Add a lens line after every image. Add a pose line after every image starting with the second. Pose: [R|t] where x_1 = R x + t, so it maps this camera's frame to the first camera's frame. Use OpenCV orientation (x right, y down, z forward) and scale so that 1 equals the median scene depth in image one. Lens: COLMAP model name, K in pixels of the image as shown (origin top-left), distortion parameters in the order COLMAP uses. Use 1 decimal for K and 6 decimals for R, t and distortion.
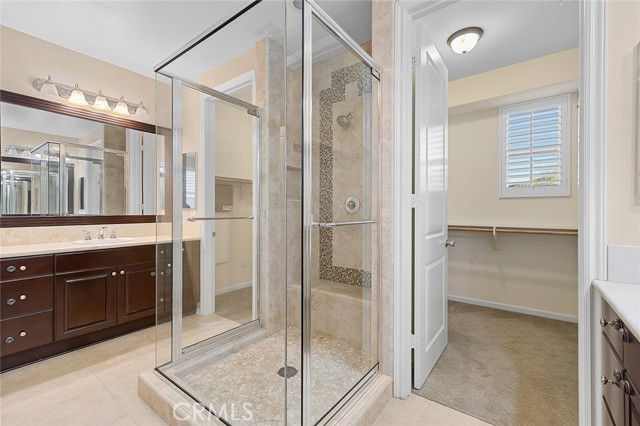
lens RADIAL K [[279.9, 0, 292.1], [0, 279.9, 211.9], [0, 0, 1]] dist [-0.001381, -0.000333]
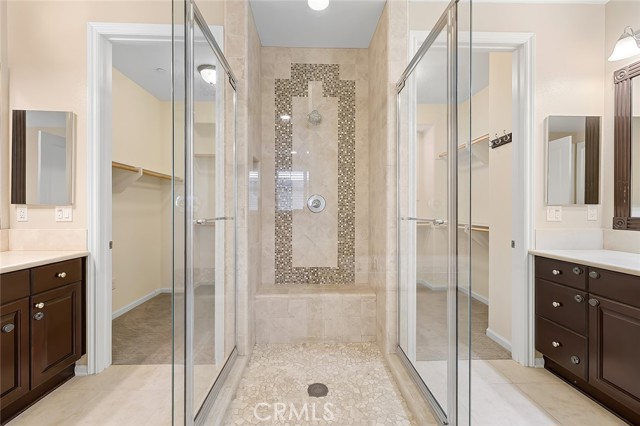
lens RADIAL K [[279.9, 0, 317.3], [0, 279.9, 211.3], [0, 0, 1]] dist [-0.001381, -0.000333]
pose [[0.755969, -0.000531, 0.654607, -0.427738], [0.001359, 0.999999, -0.000759, 0.003630], [-0.654606, 0.001463, 0.755969, 0.234235]]
